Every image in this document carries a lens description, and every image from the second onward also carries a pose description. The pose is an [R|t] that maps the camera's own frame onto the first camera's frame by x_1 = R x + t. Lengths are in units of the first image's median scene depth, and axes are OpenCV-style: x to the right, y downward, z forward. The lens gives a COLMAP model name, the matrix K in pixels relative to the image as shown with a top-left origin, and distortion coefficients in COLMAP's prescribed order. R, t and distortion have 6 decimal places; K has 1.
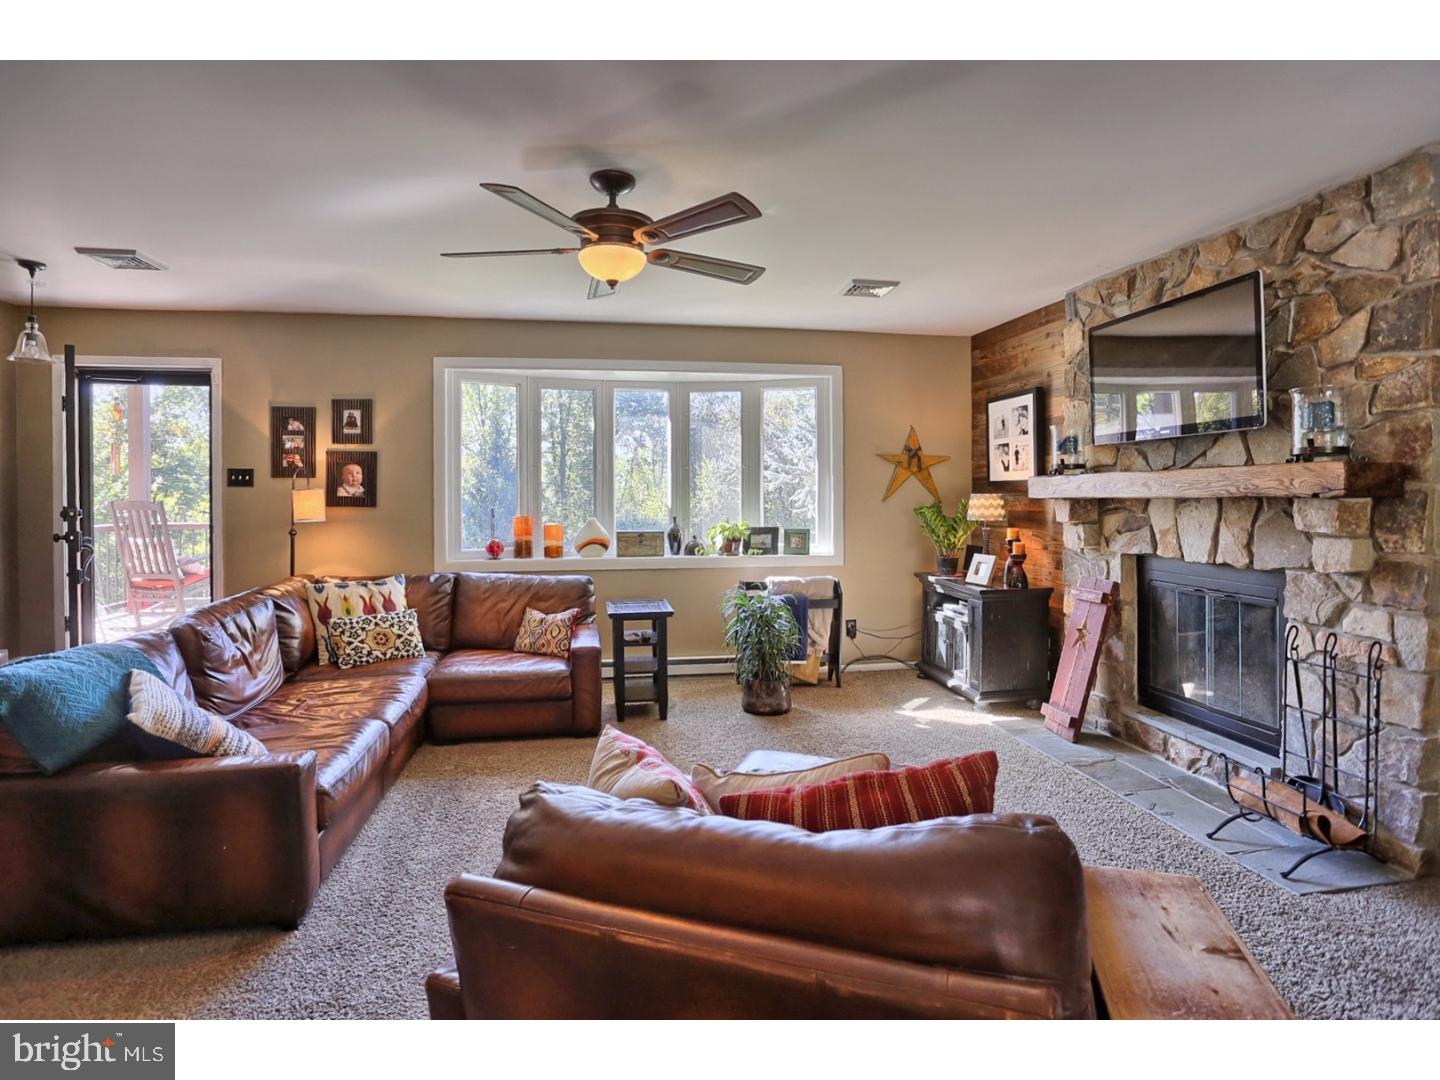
lens RADIAL K [[712.2, 0, 720.0], [0, 712.2, 540.0], [0, 0, 1]] dist [-0.079599, 0.027424]
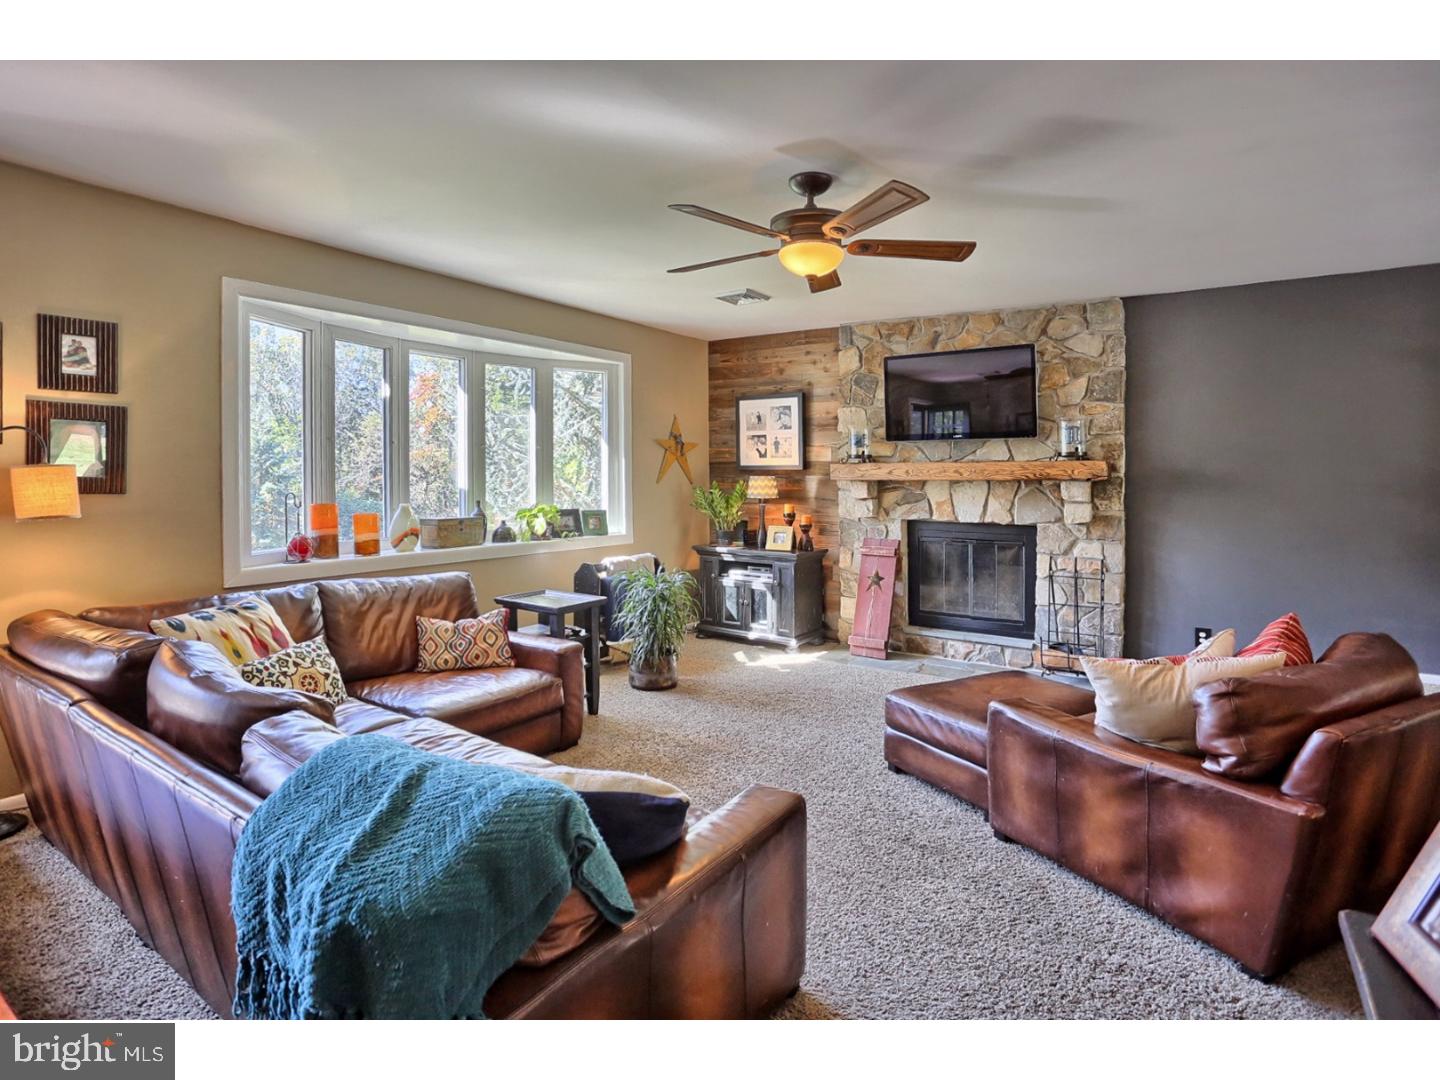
lens RADIAL K [[711.3, 0, 720.1], [0, 711.3, 506.9], [0, 0, 1]] dist [-0.045630, 0.000737]
pose [[0.715961, -0.025453, 0.697676, -0.620655], [0.037697, 0.999287, -0.002229, -0.014951], [-0.697122, 0.027896, 0.716410, 0.201807]]
